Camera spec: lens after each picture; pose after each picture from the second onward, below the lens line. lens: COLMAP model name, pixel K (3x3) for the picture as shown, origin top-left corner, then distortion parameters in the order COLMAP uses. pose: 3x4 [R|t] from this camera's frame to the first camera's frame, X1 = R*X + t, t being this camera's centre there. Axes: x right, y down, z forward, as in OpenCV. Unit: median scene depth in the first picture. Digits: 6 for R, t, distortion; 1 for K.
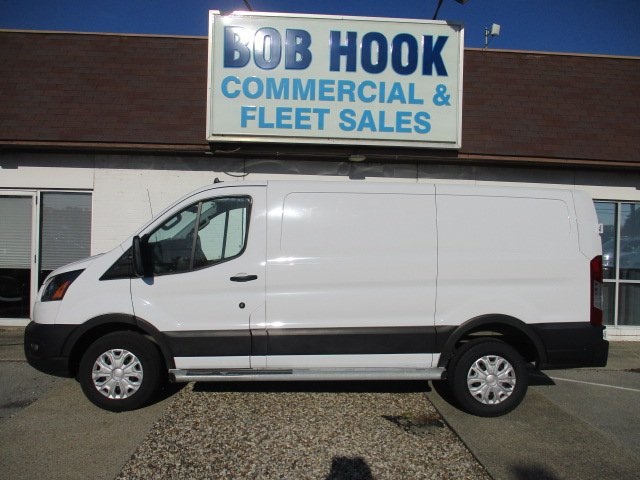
lens RADIAL K [[550.7, 0, 320.0], [0, 550.7, 240.0], [0, 0, 1]] dist [-0.043815, 0.017416]
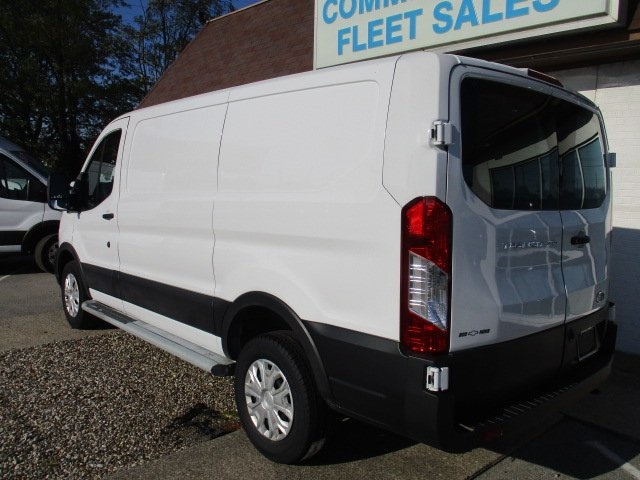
lens RADIAL K [[550.7, 0, 320.0], [0, 550.7, 240.0], [0, 0, 1]] dist [-0.043815, 0.017416]
pose [[0.641991, 0.068331, -0.763661, 0.510202], [-0.022757, 0.997280, 0.070103, 0.022370], [0.766375, -0.027627, 0.641800, 0.420934]]
